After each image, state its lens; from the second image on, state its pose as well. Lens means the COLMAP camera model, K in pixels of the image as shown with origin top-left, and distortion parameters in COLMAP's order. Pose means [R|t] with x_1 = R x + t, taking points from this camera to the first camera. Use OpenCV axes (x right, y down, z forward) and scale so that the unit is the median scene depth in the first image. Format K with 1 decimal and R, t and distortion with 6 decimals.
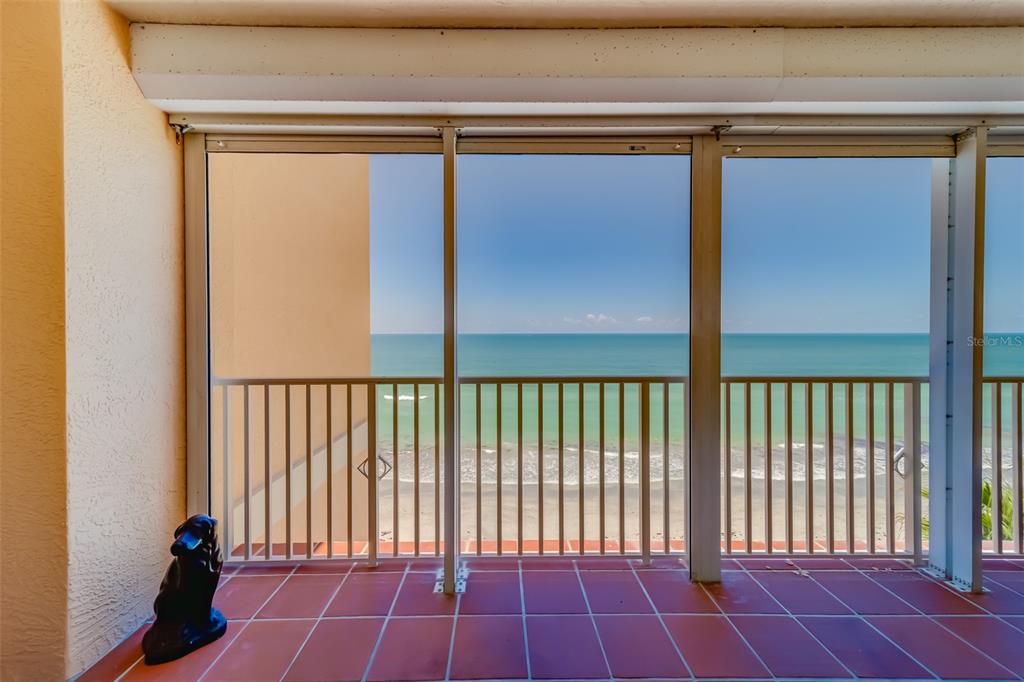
lens RADIAL K [[366.2, 0, 497.6], [0, 366.2, 335.2], [0, 0, 1]] dist [0.003010, 0.000299]
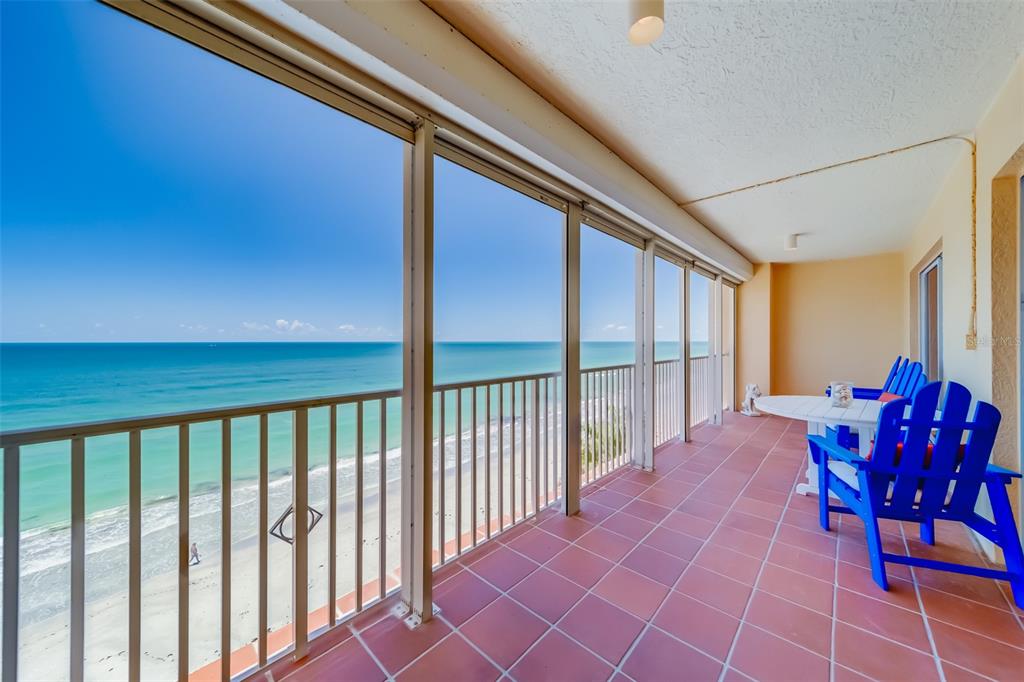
lens RADIAL K [[366.2, 0, 521.0], [0, 366.2, 339.7], [0, 0, 1]] dist [0.003010, 0.000299]
pose [[0.669775, 0.003837, 0.742554, -0.641826], [0.004673, 0.999945, -0.009382, 0.005232], [-0.742549, 0.009754, 0.669721, 0.189545]]
